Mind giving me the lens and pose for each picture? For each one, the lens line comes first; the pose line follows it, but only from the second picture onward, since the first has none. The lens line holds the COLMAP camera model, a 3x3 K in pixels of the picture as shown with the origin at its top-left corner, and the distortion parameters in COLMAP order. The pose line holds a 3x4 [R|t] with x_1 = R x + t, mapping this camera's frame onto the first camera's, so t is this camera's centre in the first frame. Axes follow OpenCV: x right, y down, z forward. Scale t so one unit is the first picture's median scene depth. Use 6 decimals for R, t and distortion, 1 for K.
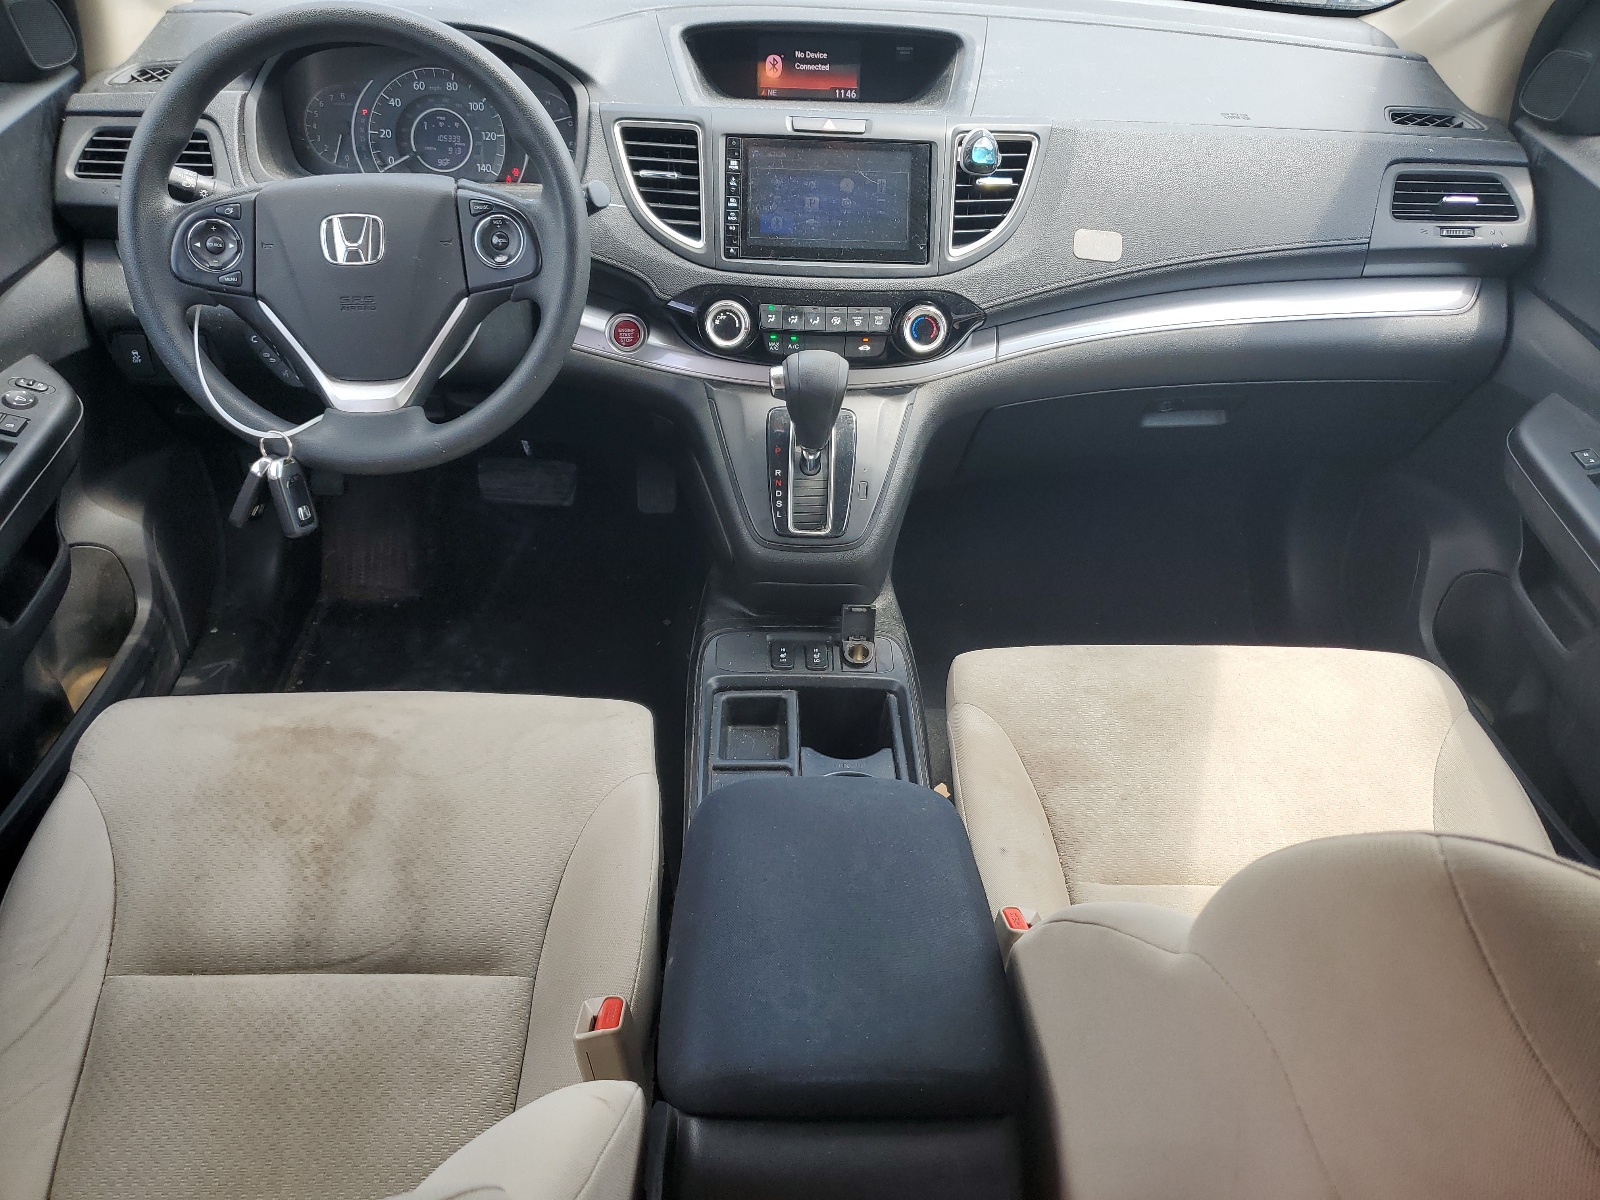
lens RADIAL K [[1217.4, 0, 798.4], [0, 1217.4, 599.3], [0, 0, 1]] dist [-0.007931, -0.003289]
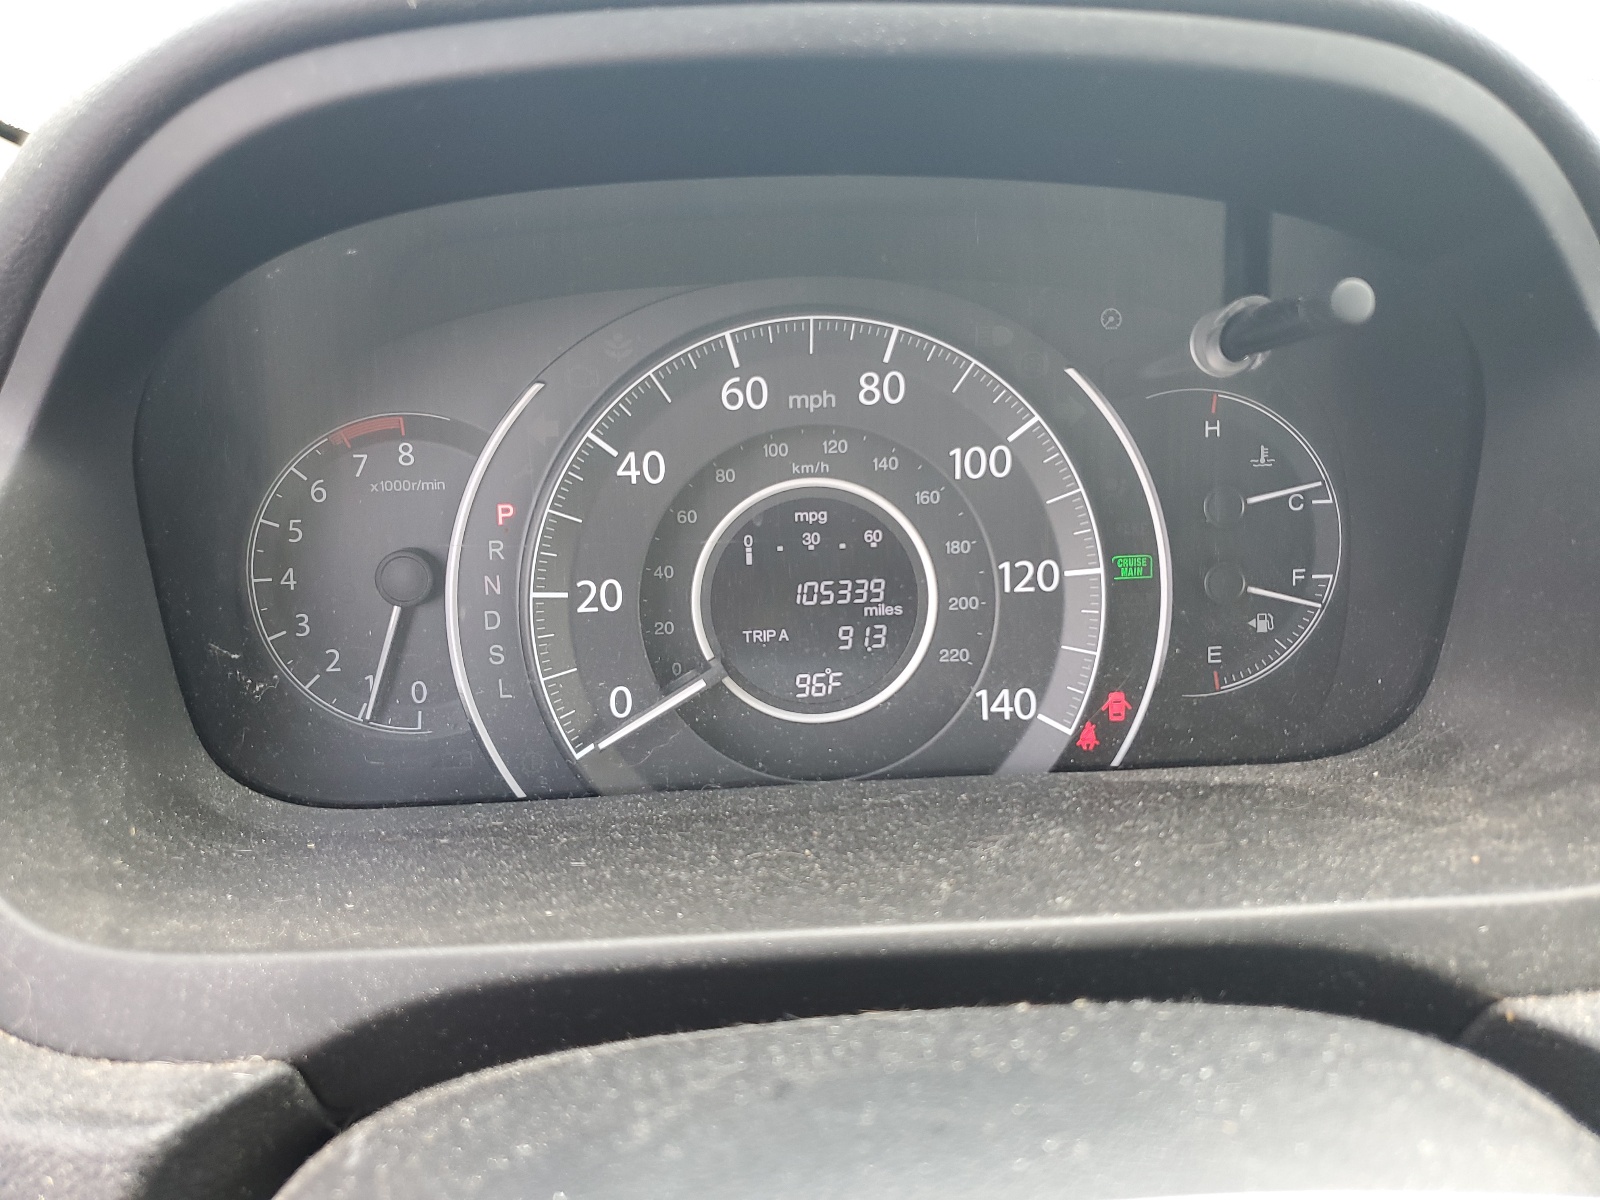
lens RADIAL K [[1217.4, 0, 800.7], [0, 1217.4, 600.8], [0, 0, 1]] dist [-0.007931, -0.003289]
pose [[0.997498, -0.066519, 0.023941, -0.304993], [0.070442, 0.963882, -0.256846, -0.318485], [-0.005991, 0.257890, 0.966156, 0.771453]]
